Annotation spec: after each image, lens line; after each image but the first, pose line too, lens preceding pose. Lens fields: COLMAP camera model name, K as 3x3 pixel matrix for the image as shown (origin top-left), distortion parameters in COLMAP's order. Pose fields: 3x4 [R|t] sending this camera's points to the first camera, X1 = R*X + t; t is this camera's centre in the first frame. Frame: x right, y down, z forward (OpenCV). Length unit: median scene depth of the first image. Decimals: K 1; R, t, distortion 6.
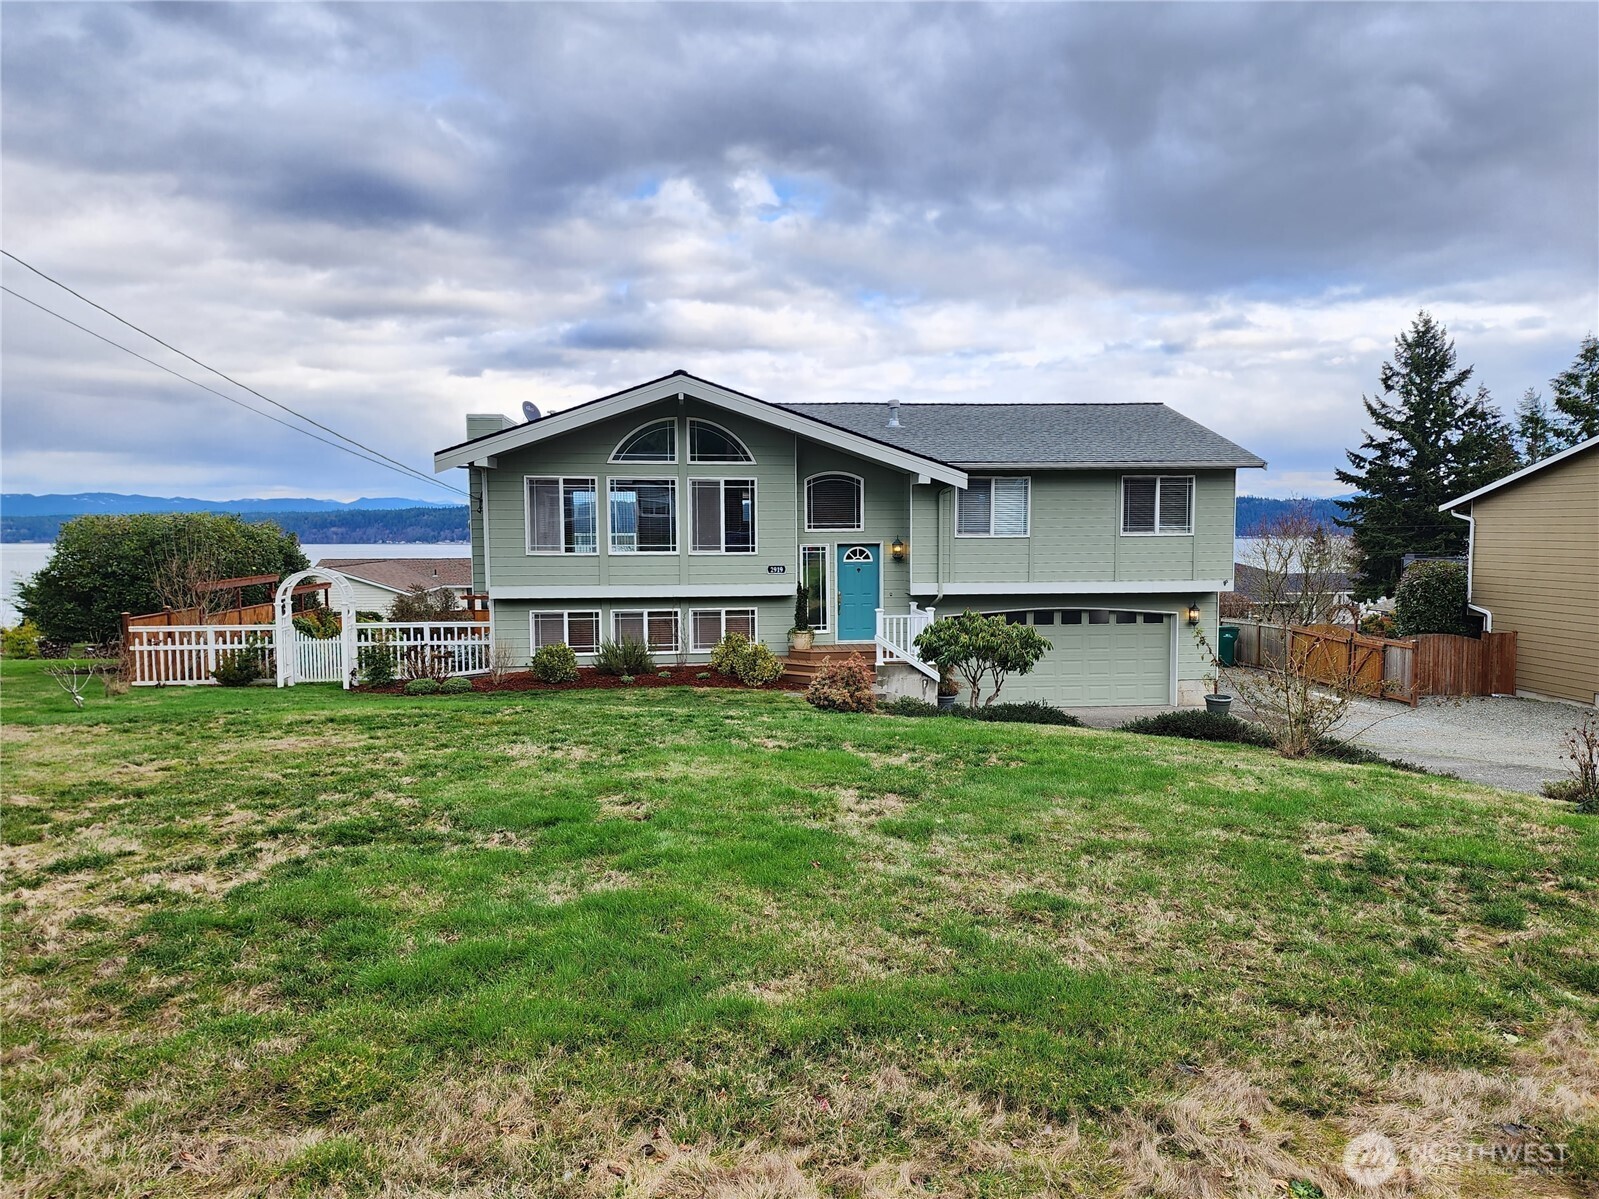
lens RADIAL K [[1097.2, 0, 807.9], [0, 1097.2, 595.7], [0, 0, 1]] dist [0.051563, -0.018815]
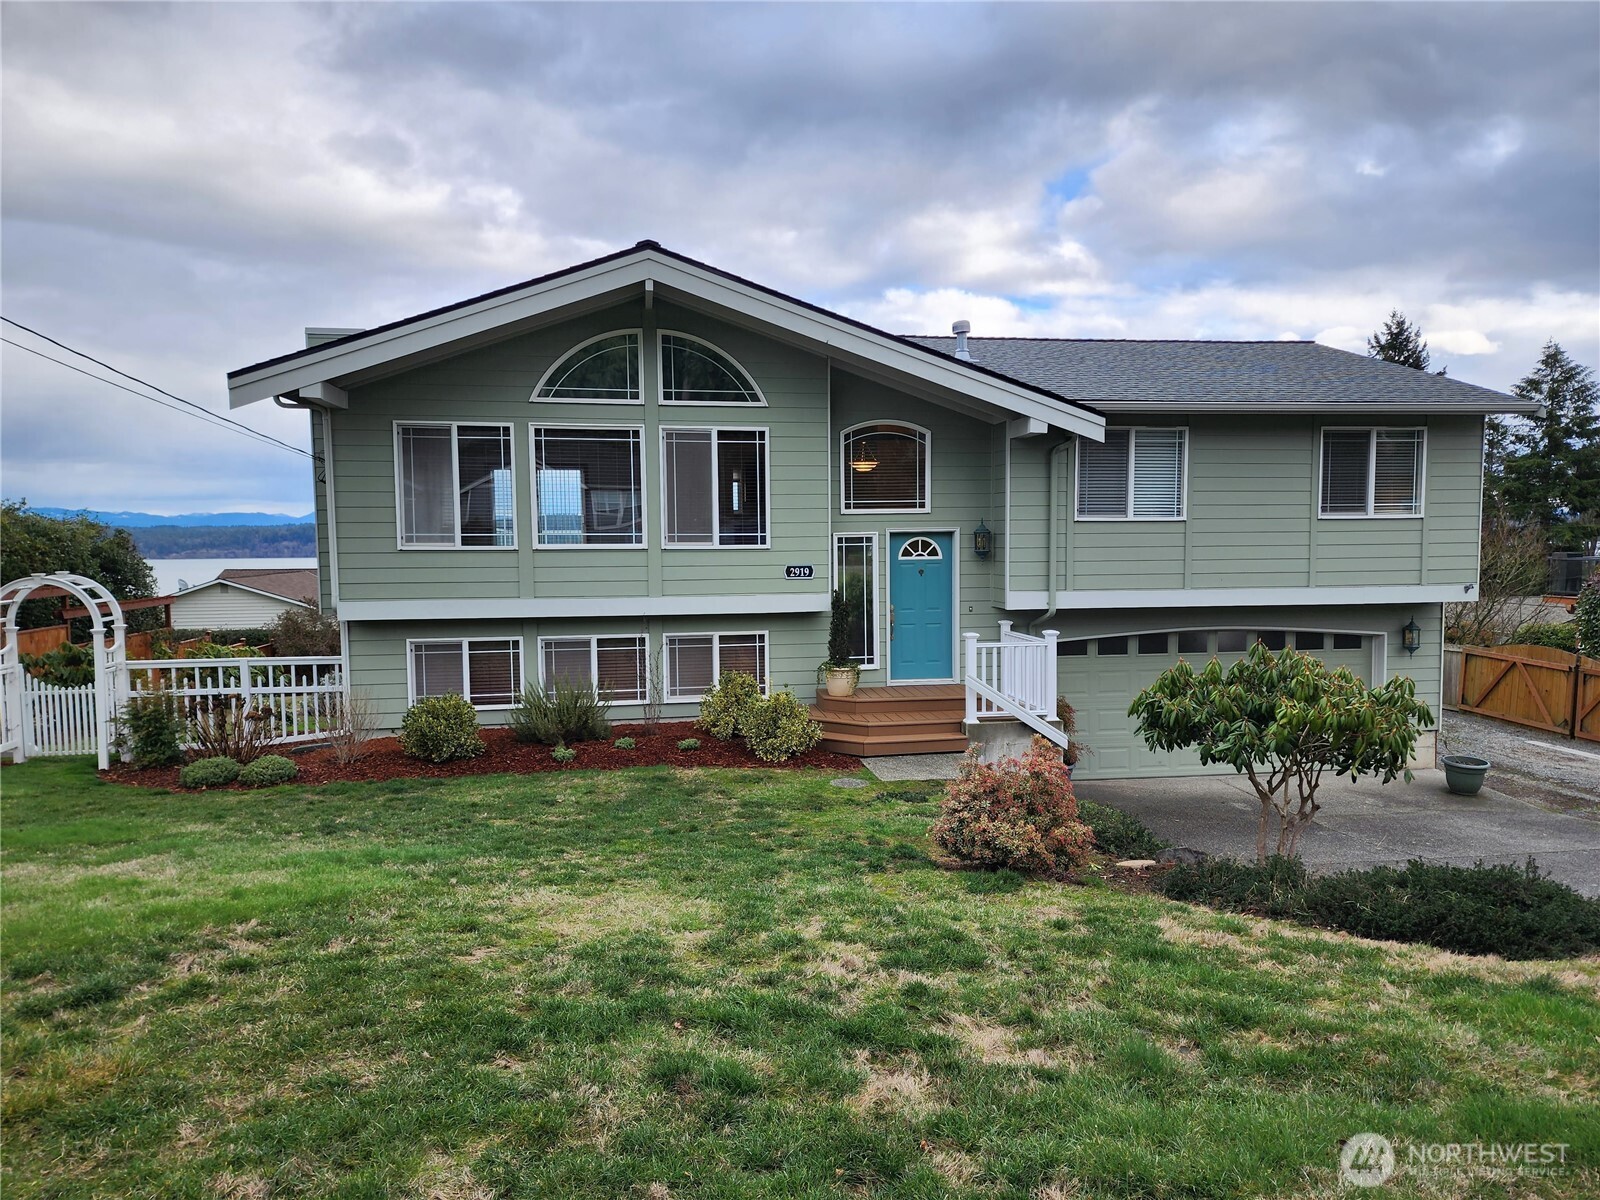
lens RADIAL K [[1061.6, 0, 809.1], [0, 1061.6, 613.4], [0, 0, 1]] dist [0.065726, -0.056310]
pose [[0.998820, -0.006445, 0.048141, -0.052362], [0.006115, 0.999957, 0.006991, -0.003726], [-0.048184, -0.006689, 0.998816, 0.373873]]
